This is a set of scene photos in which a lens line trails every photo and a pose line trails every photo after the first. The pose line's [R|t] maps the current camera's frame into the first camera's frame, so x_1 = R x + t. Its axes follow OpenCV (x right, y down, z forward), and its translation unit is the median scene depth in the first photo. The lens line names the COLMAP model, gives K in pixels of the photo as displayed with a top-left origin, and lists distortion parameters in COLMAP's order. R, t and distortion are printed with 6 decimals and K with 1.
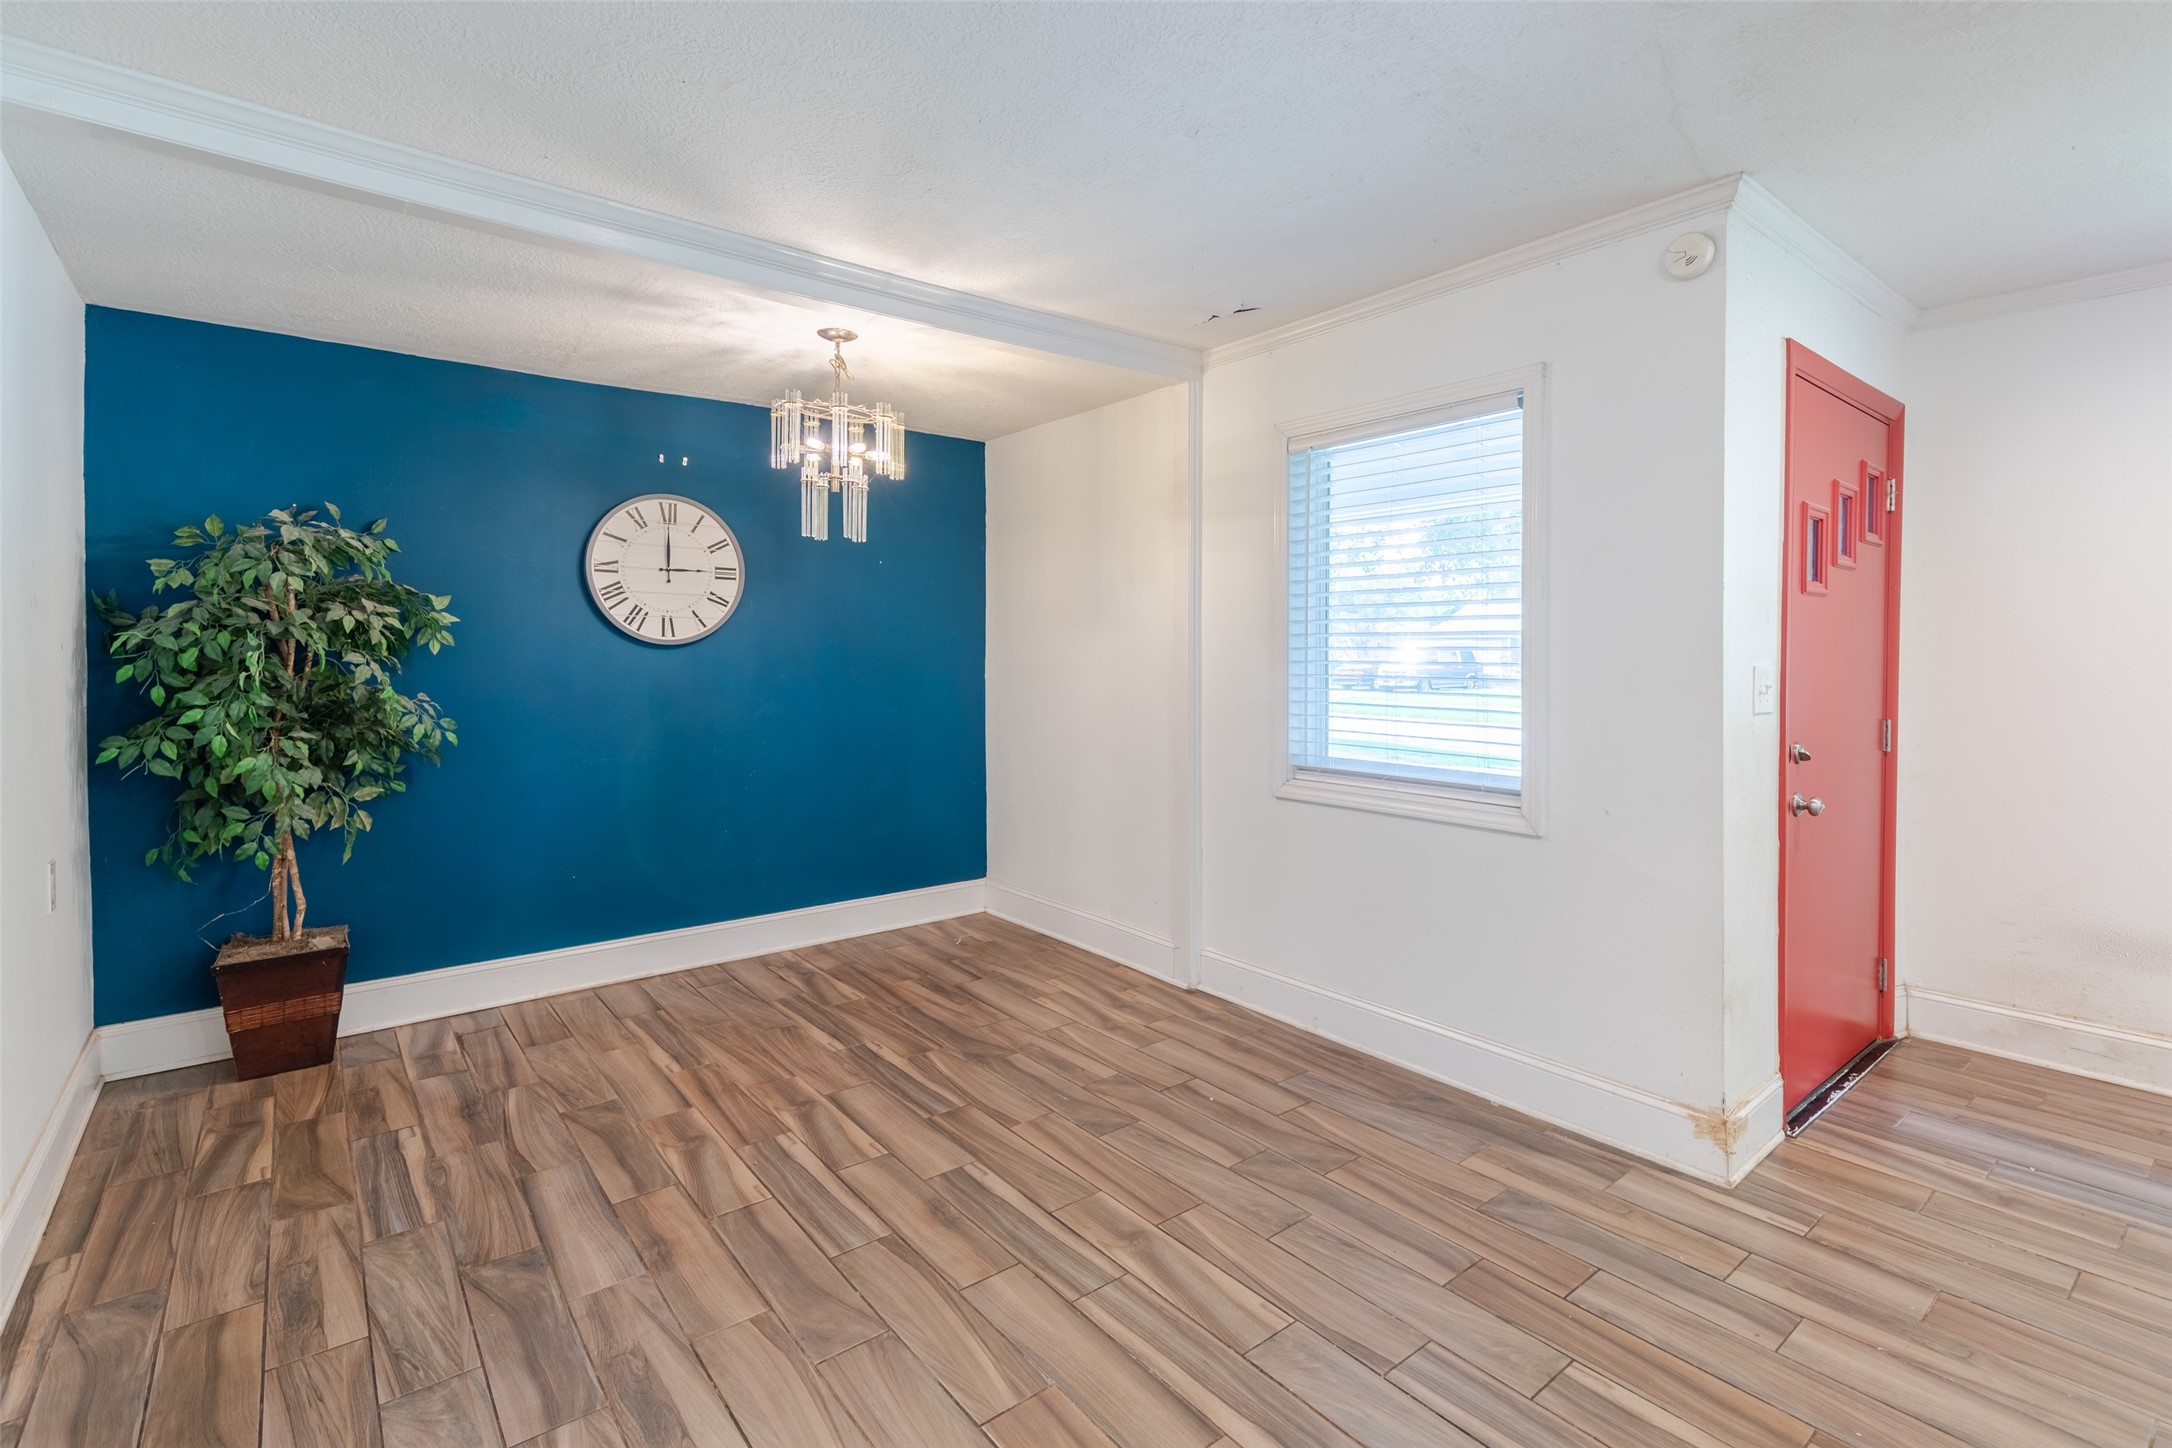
lens RADIAL K [[976.8, 0, 1178.2], [0, 976.8, 666.5], [0, 0, 1]] dist [0.004478, -0.000307]
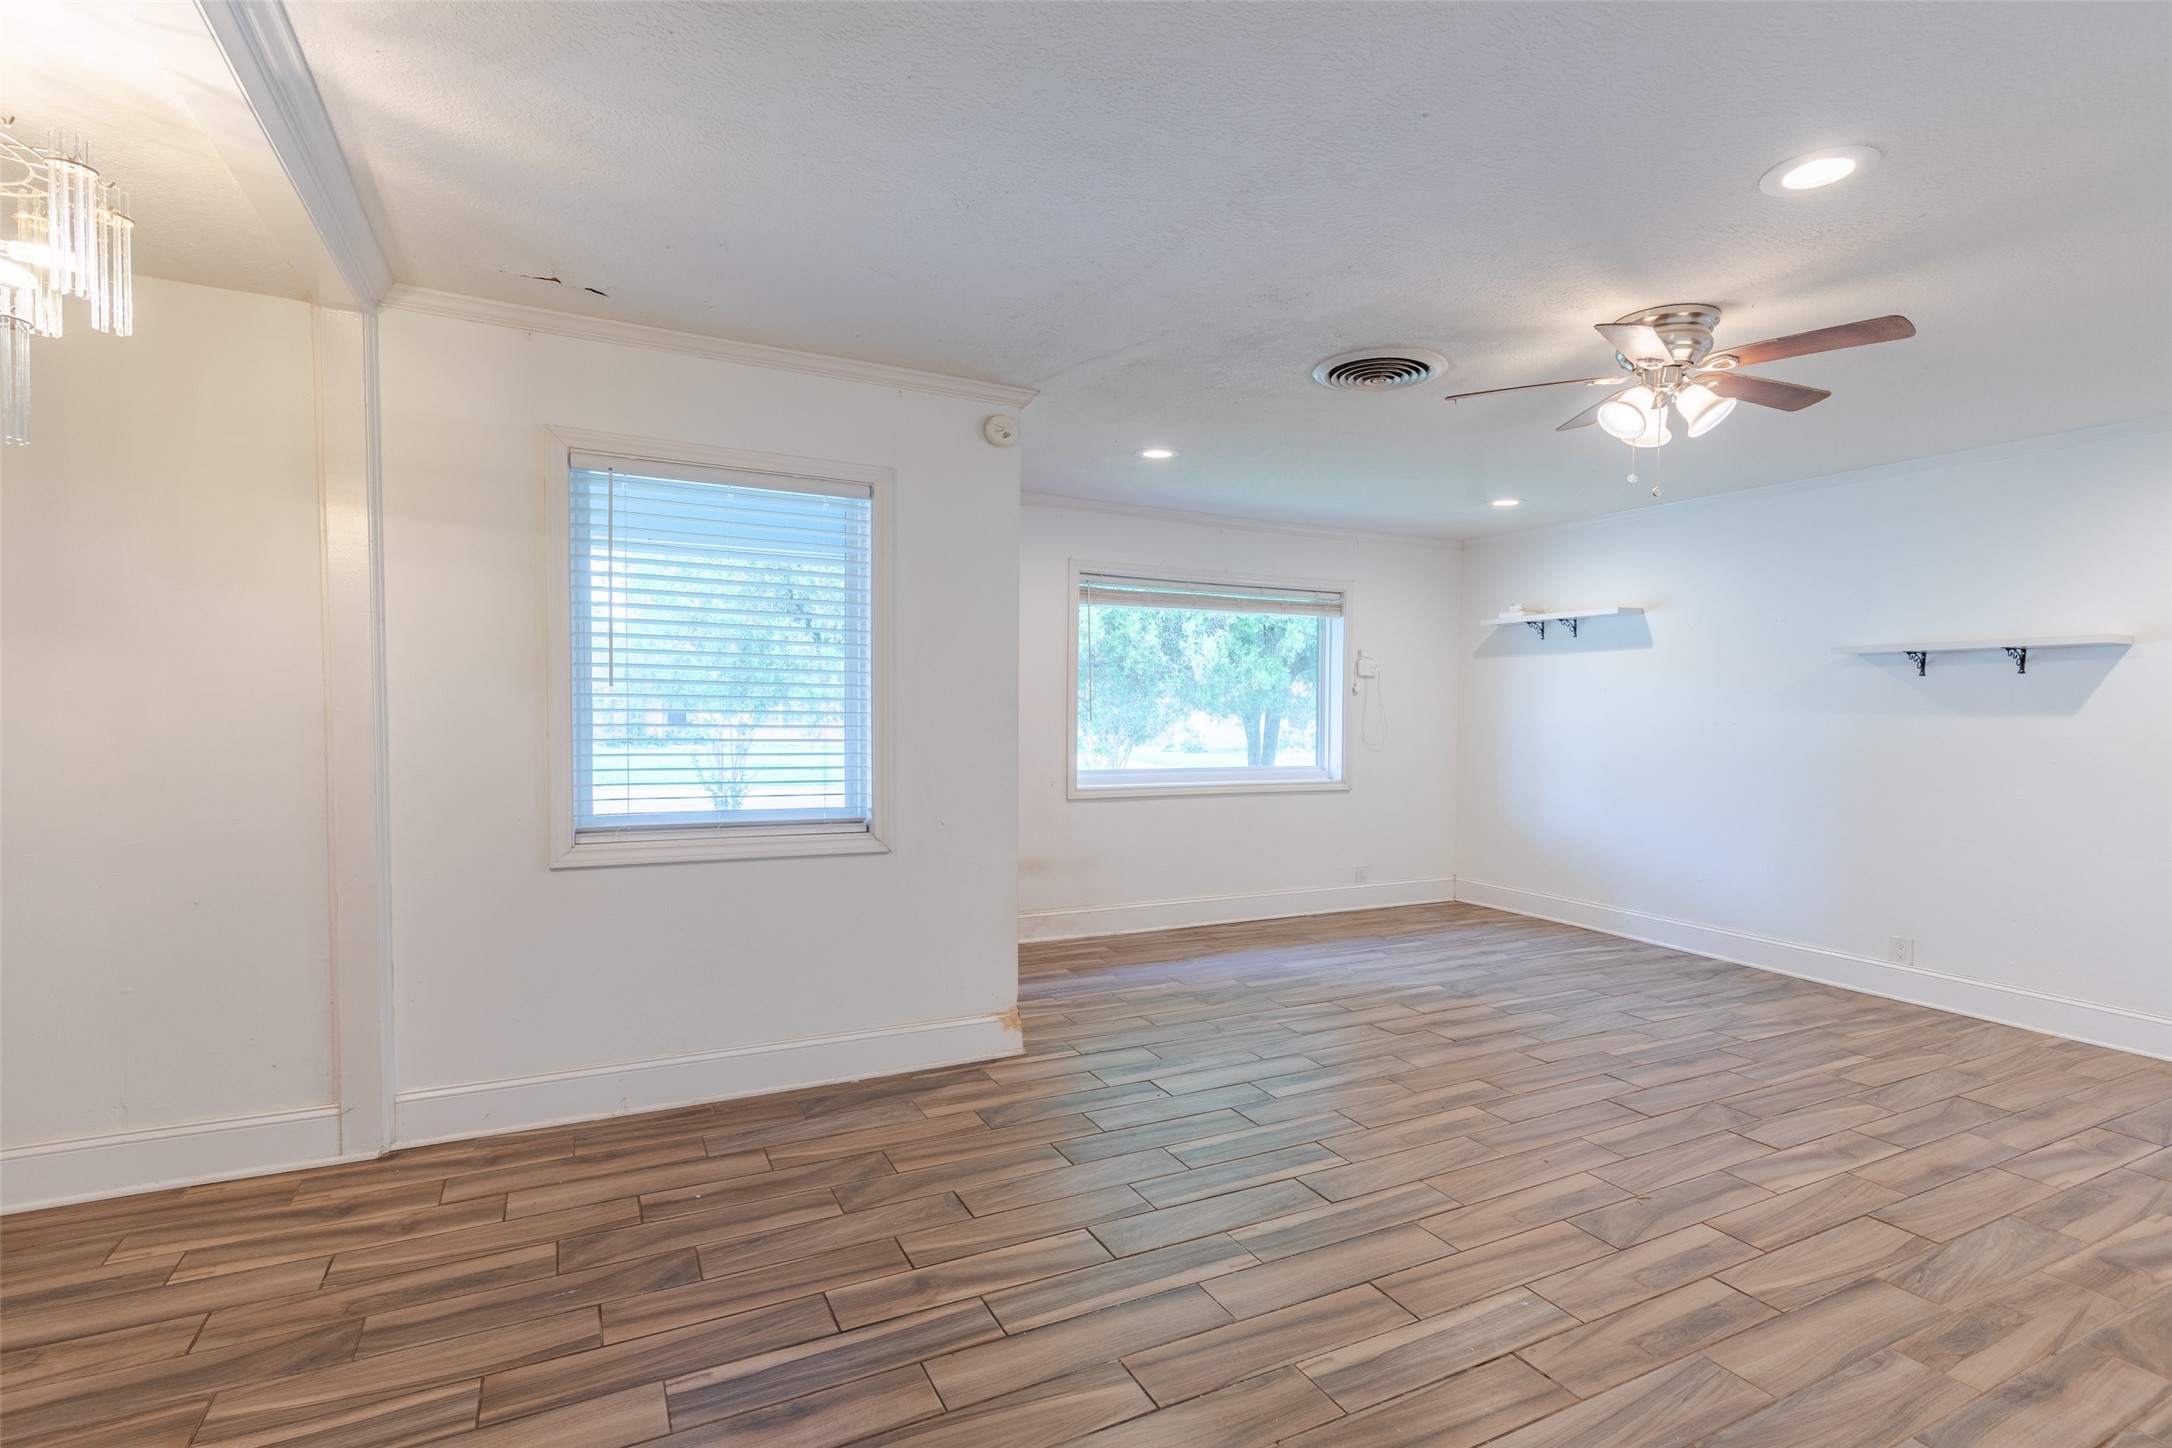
lens RADIAL K [[959.6, 0, 984.0], [0, 959.6, 737.7], [0, 0, 1]] dist [0.011791, -0.003439]
pose [[0.321194, -0.026807, 0.946634, -0.711504], [-0.002294, 0.999574, 0.029084, -0.005851], [-0.947011, -0.011513, 0.320996, 0.473148]]
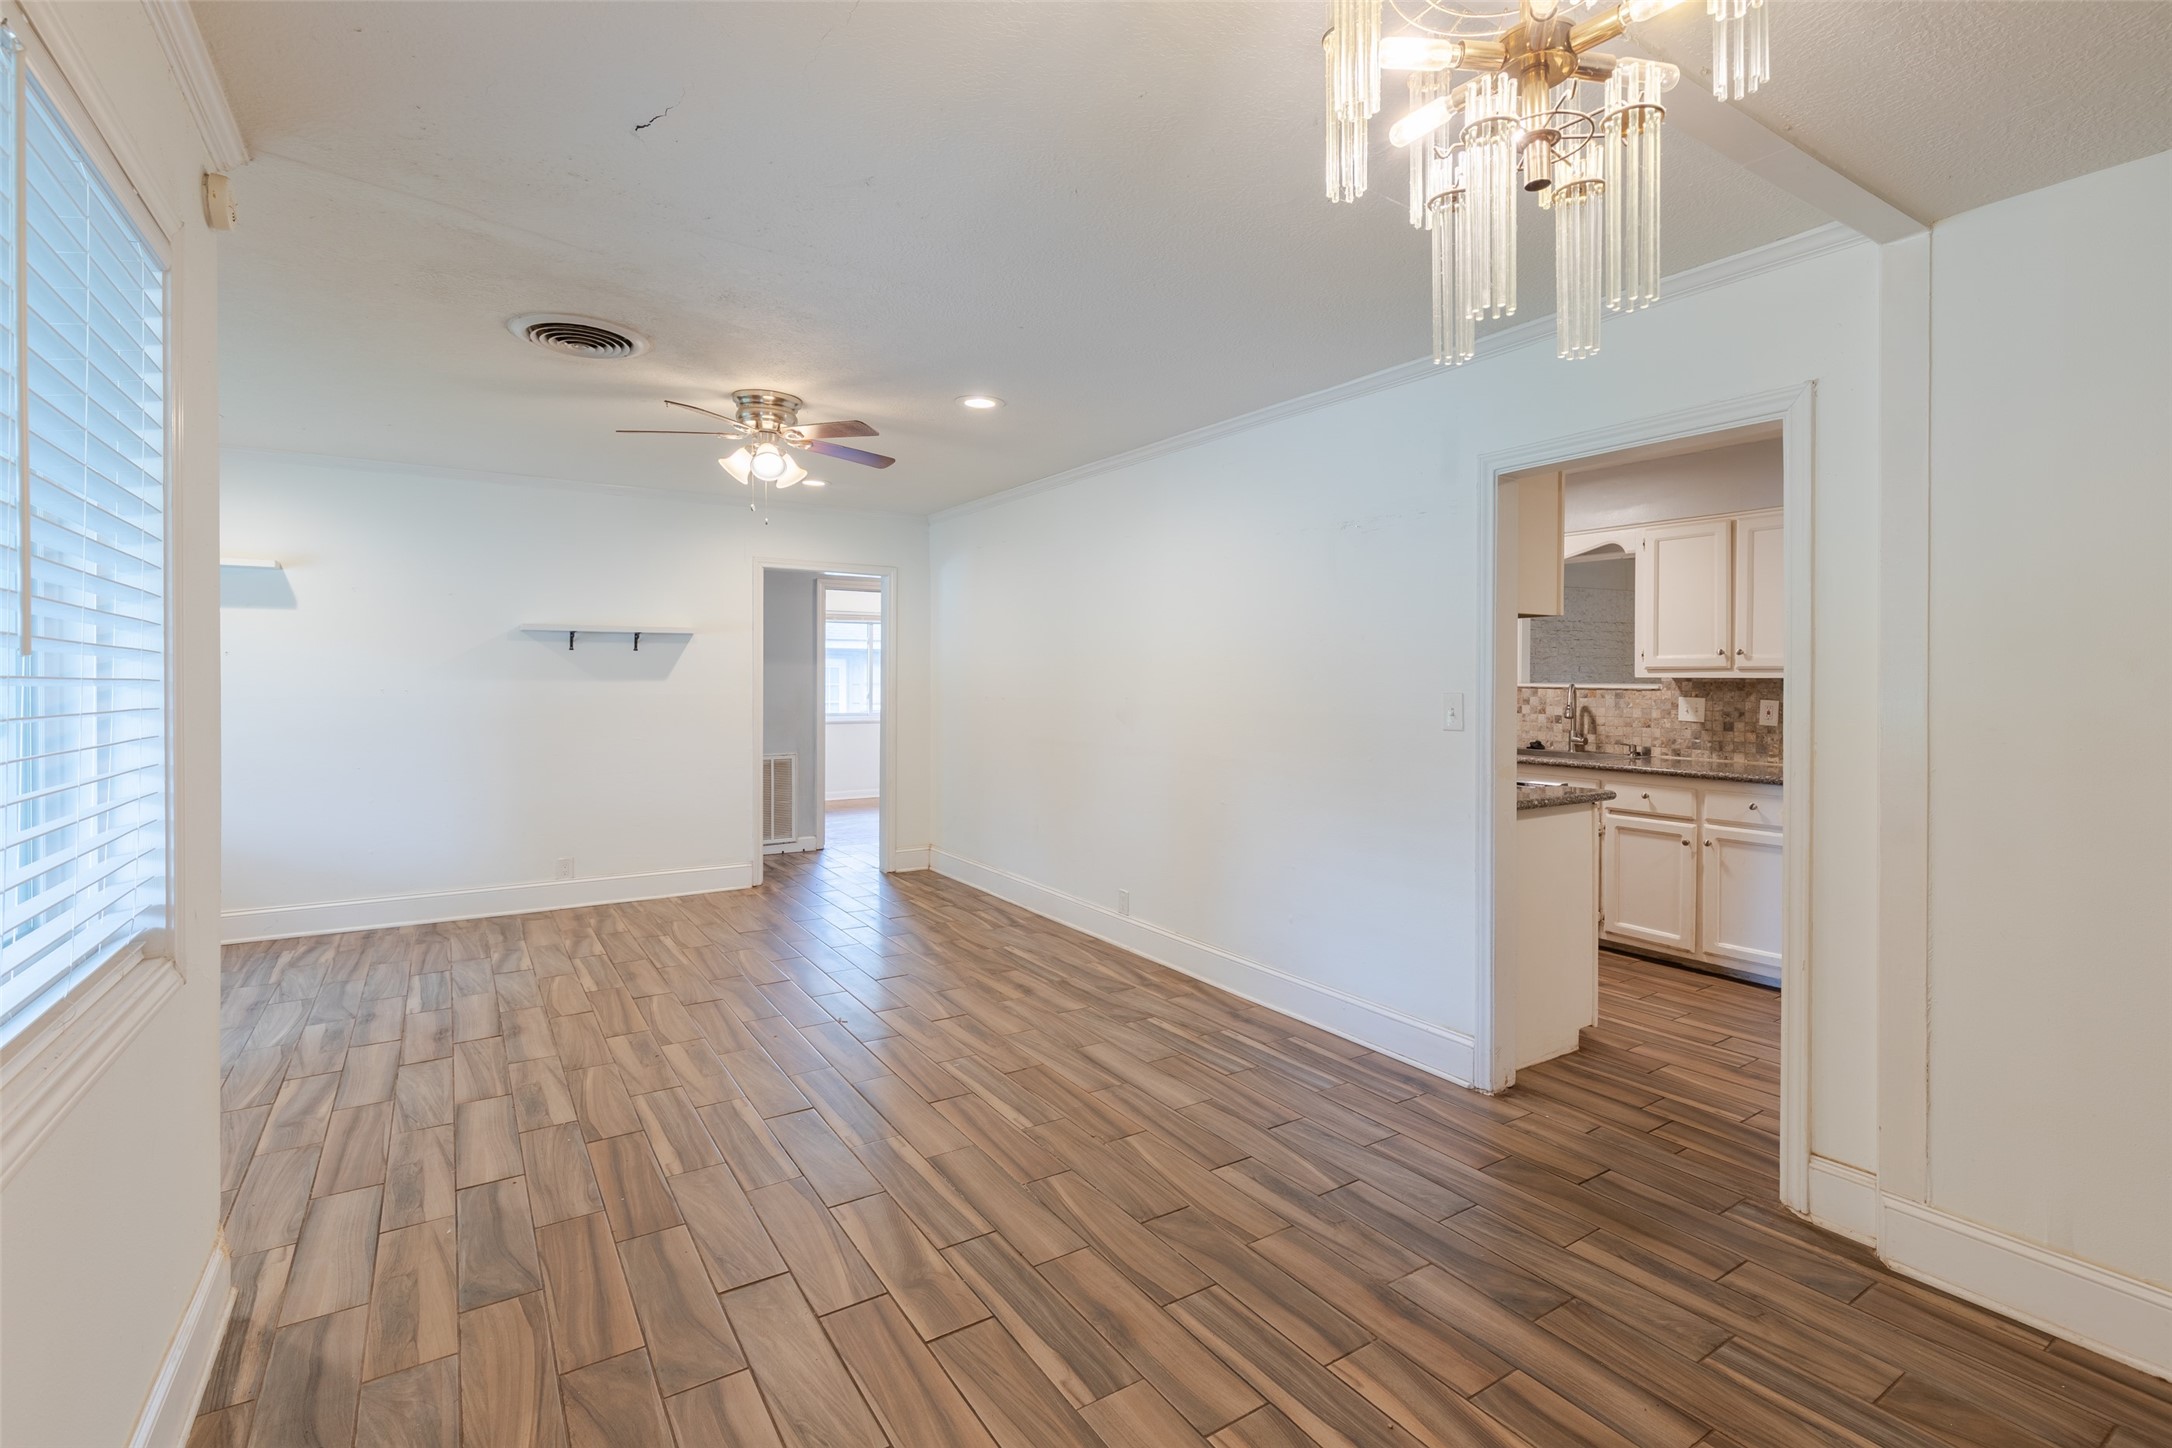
lens RADIAL K [[1135.8, 0, 1207.5], [0, 1135.8, 707.6], [0, 0, 1]] dist [-0.002051, -0.000396]
pose [[-0.996738, -0.003945, 0.080611, -0.318824], [-0.001121, 0.999385, 0.035042, -0.026483], [-0.080700, 0.034837, -0.996129, 1.566420]]
